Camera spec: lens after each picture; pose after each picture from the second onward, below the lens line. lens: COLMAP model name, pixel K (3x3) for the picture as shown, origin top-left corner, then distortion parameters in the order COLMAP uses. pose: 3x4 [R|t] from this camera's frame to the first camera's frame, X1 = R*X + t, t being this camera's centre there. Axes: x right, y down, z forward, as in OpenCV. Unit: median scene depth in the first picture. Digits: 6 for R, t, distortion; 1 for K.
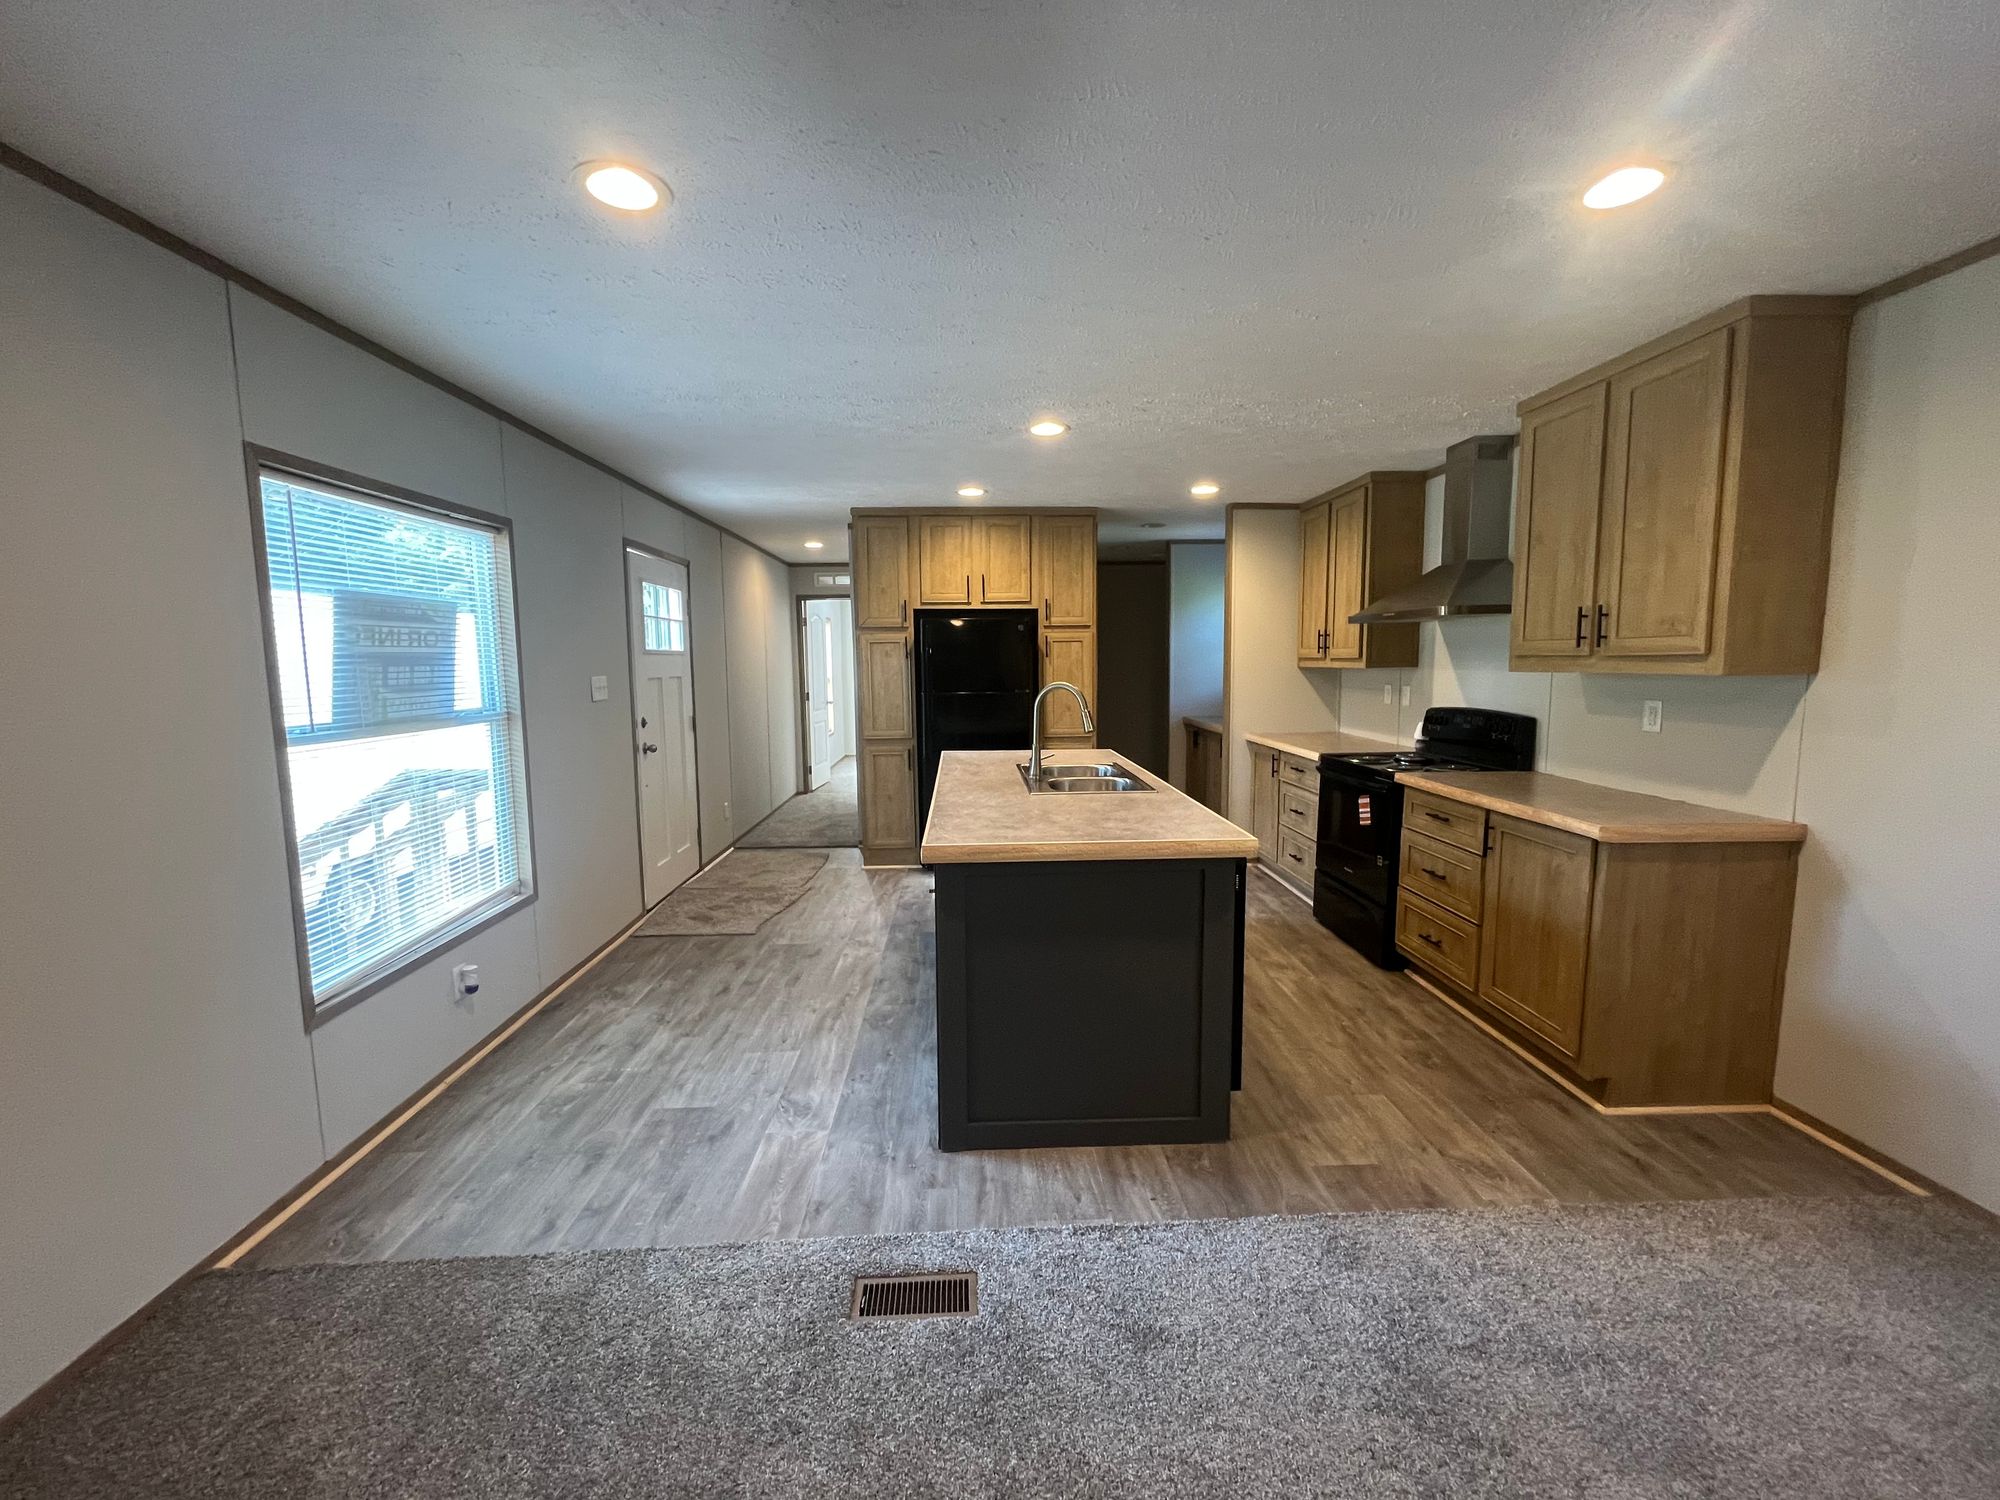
lens RADIAL K [[819.2, 0, 996.7], [0, 819.2, 748.8], [0, 0, 1]] dist [-0.000685, 0.000026]
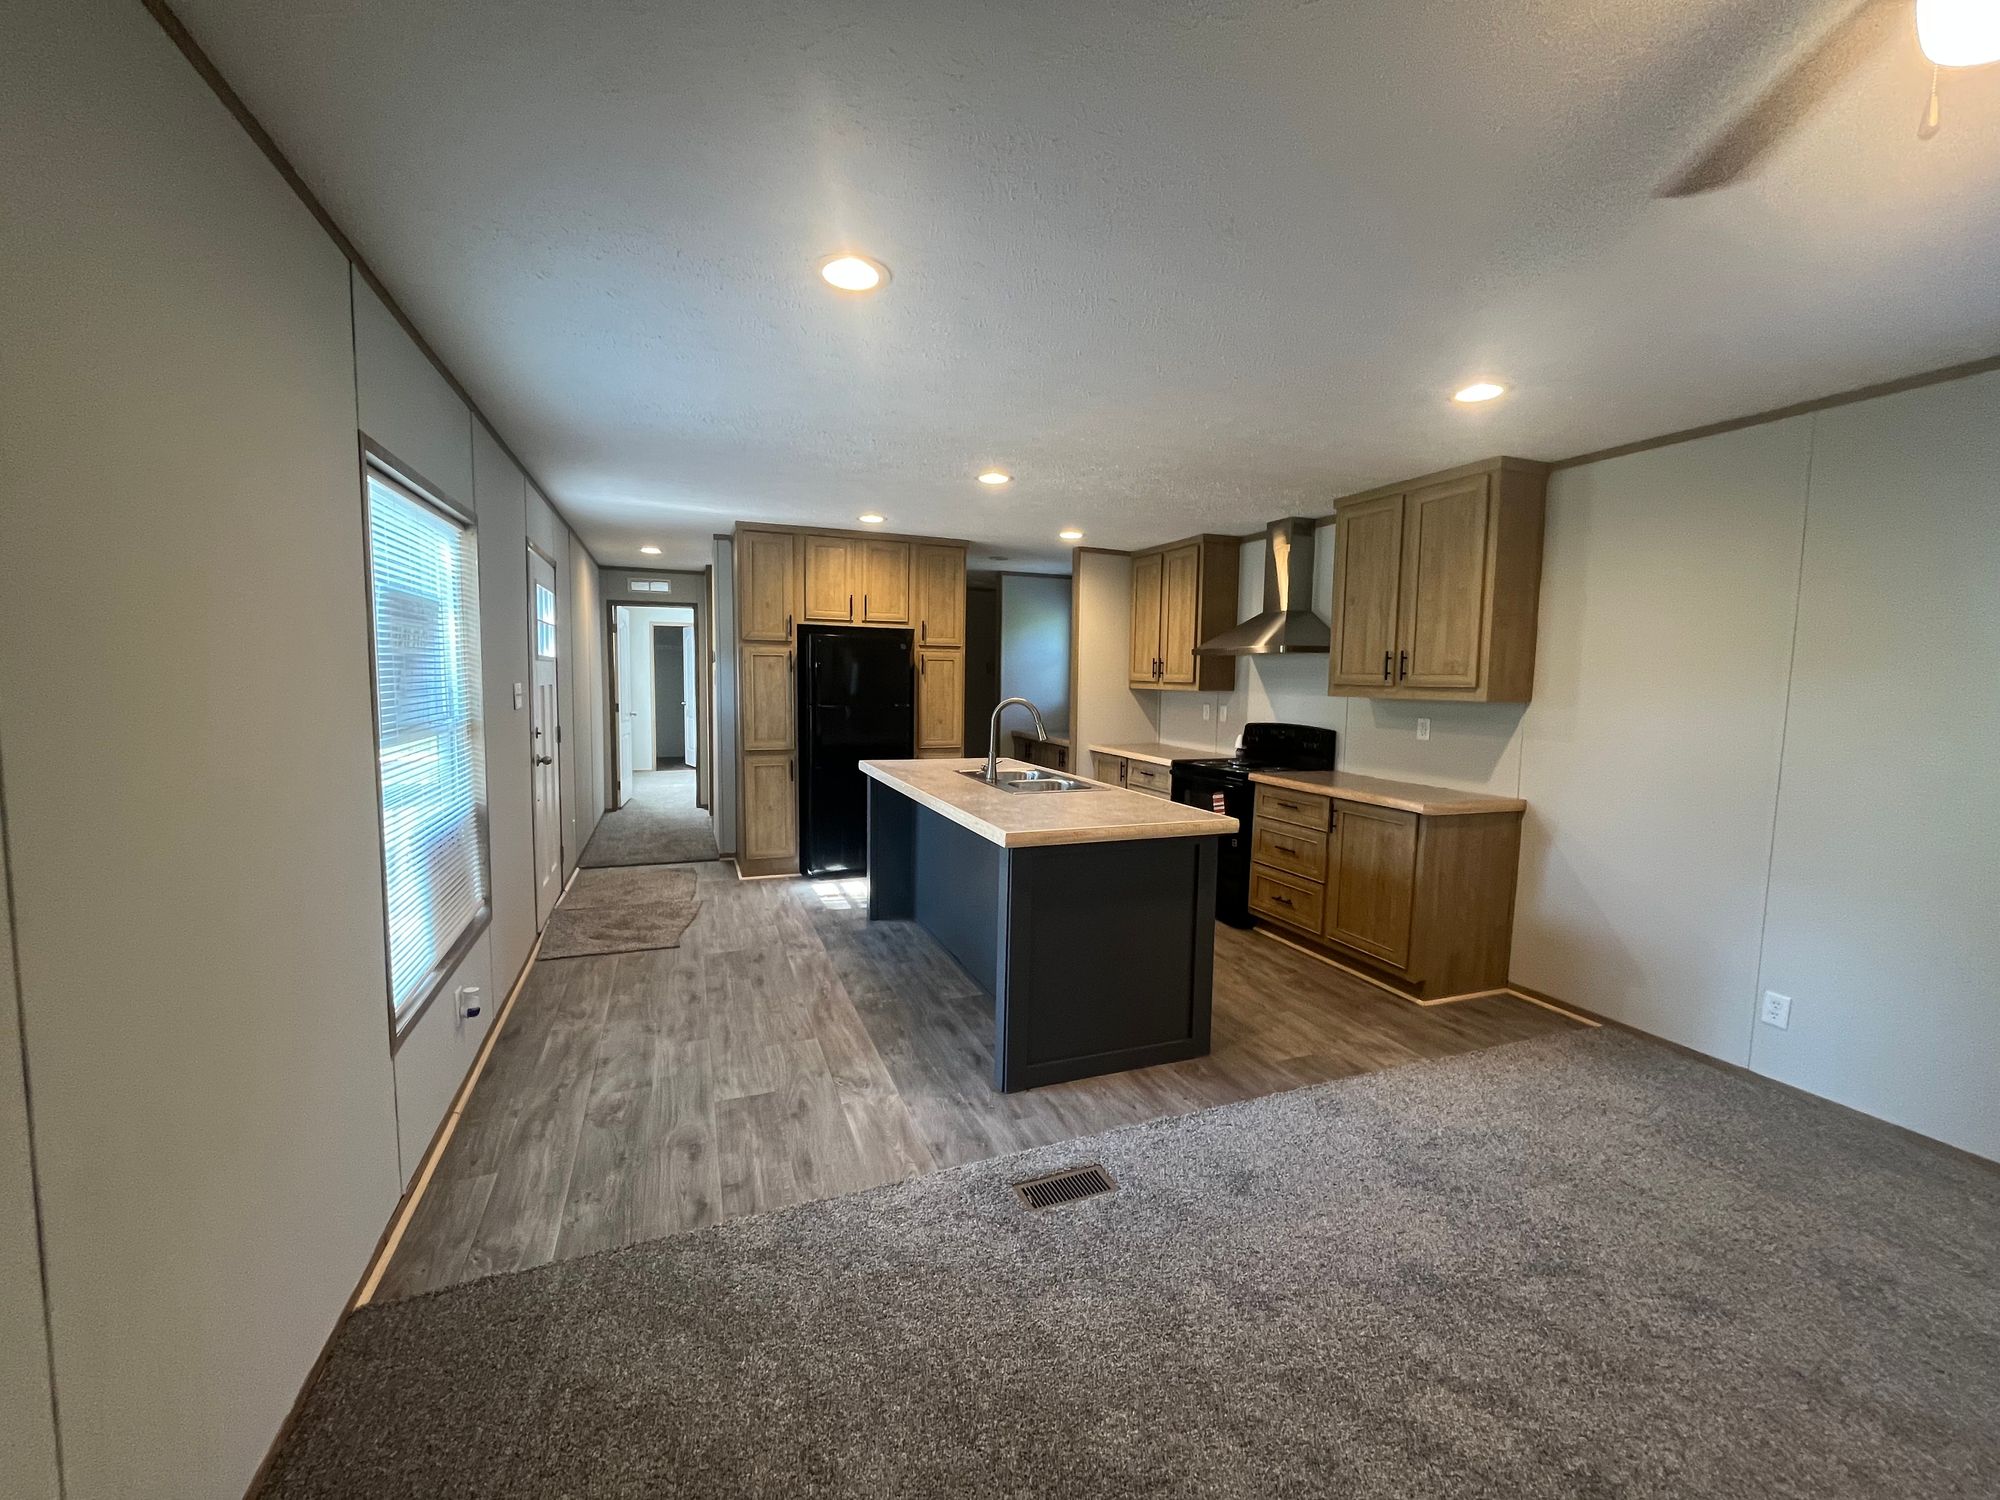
lens RADIAL K [[819.2, 0, 1001.8], [0, 819.2, 749.2], [0, 0, 1]] dist [-0.000685, 0.000026]
pose [[0.941715, -0.003478, 0.336394, -0.374807], [0.009651, 0.999814, -0.016678, 0.011772], [-0.336273, 0.018952, 0.941574, -0.096411]]
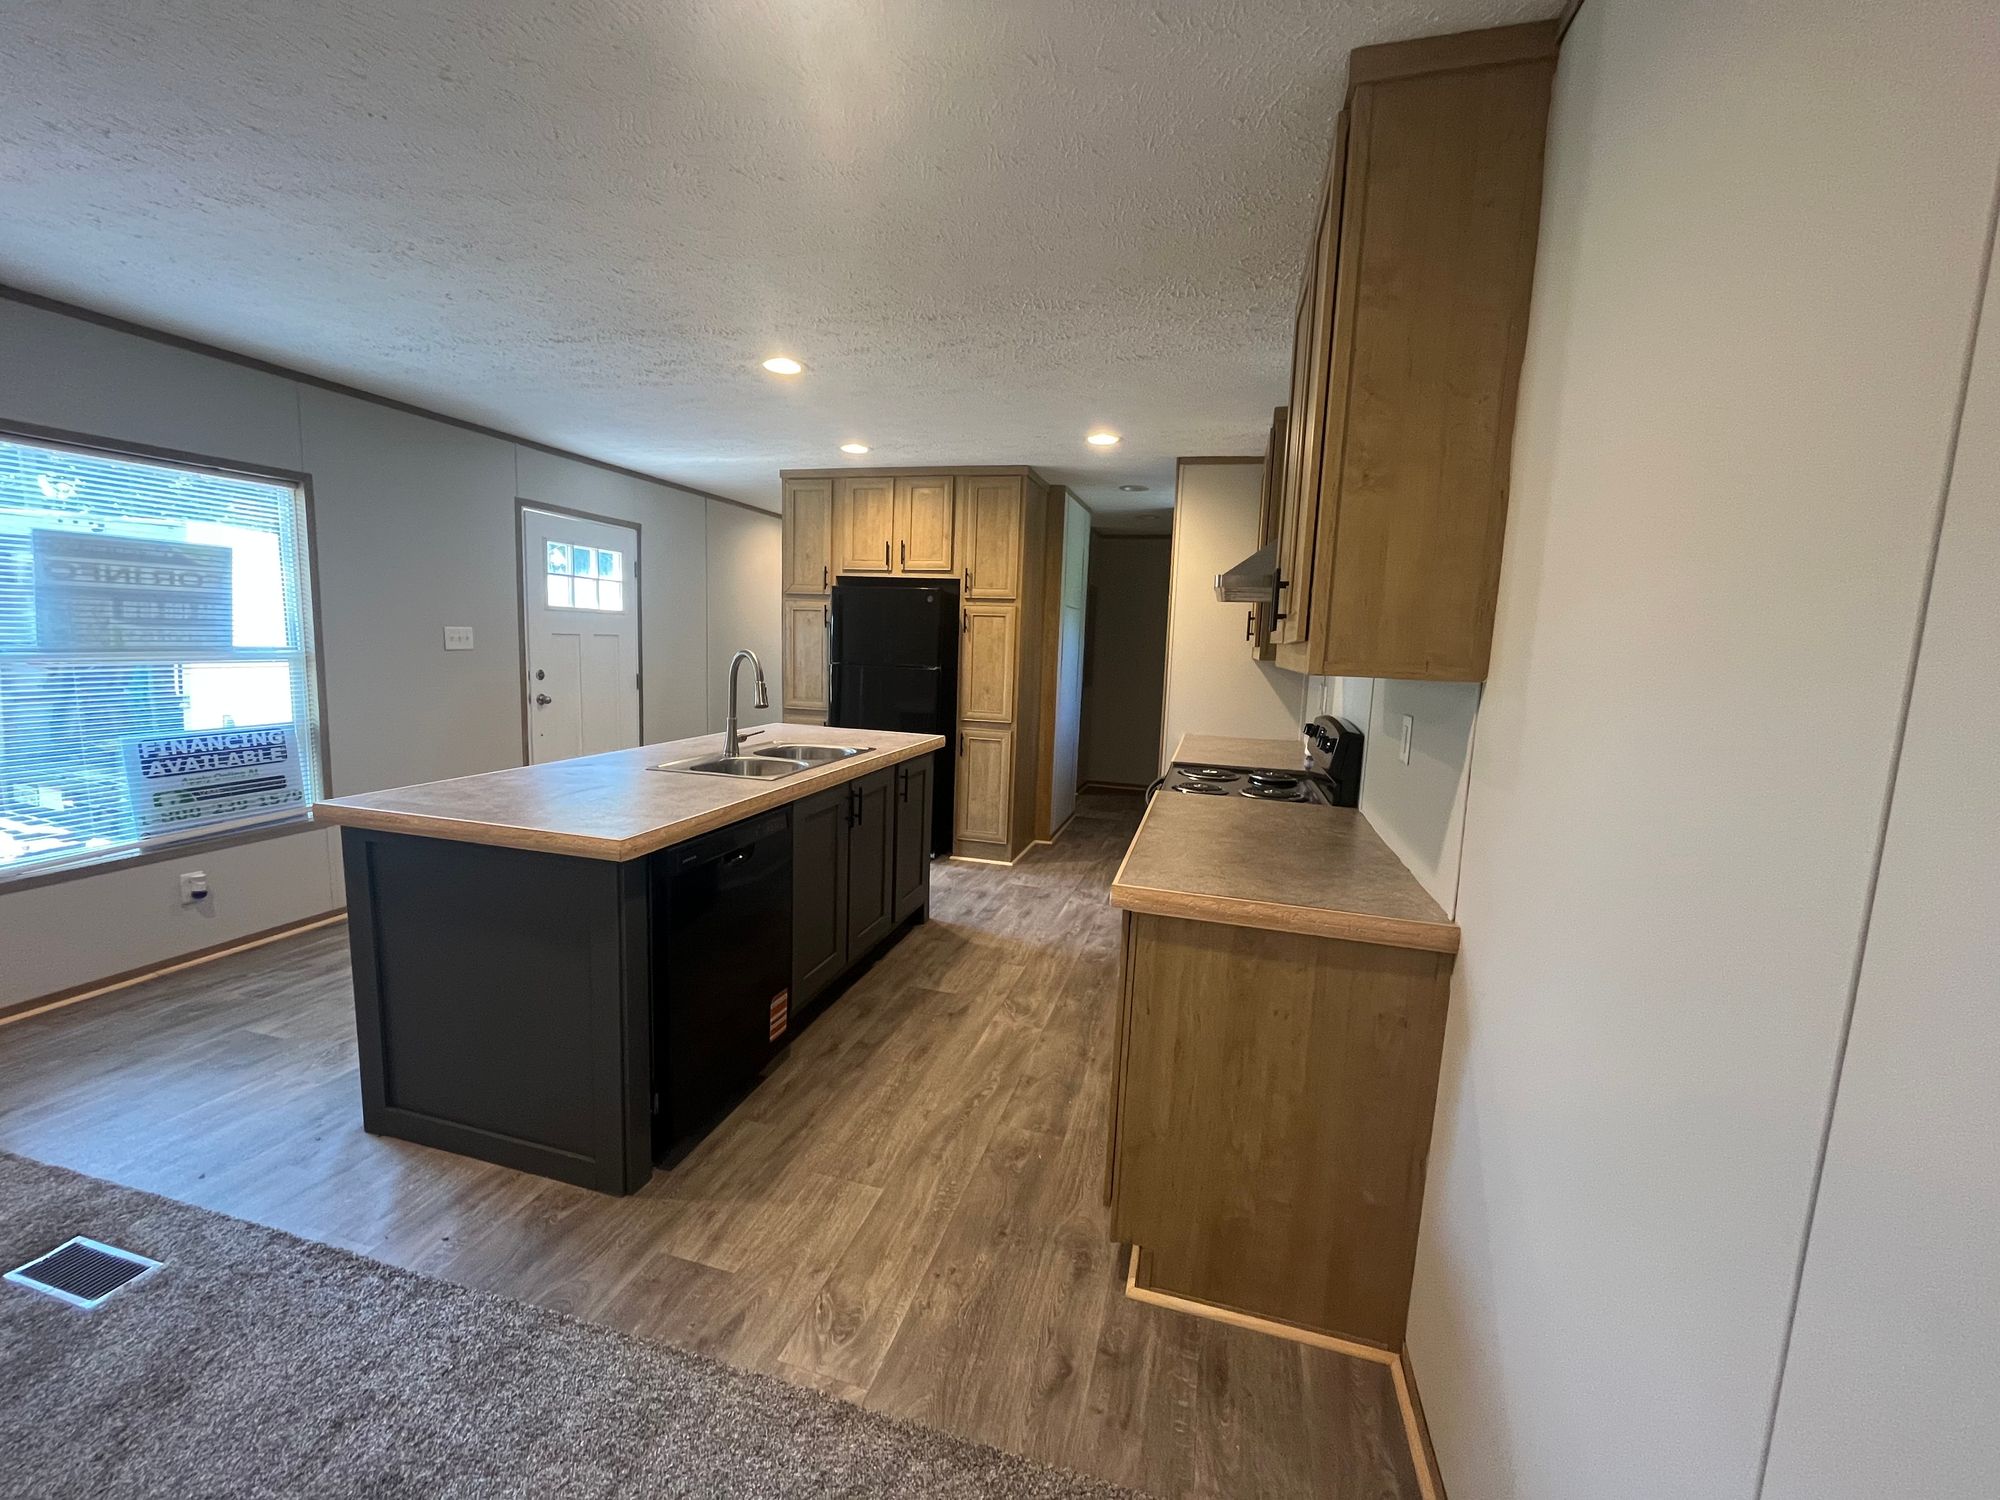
lens RADIAL K [[819.2, 0, 995.4], [0, 819.2, 748.2], [0, 0, 1]] dist [-0.000685, 0.000026]
pose [[0.949678, 0.085992, -0.301194, 0.692548], [-0.080386, 0.996282, 0.030984, -0.026923], [0.302739, -0.005213, 0.953059, 0.259291]]
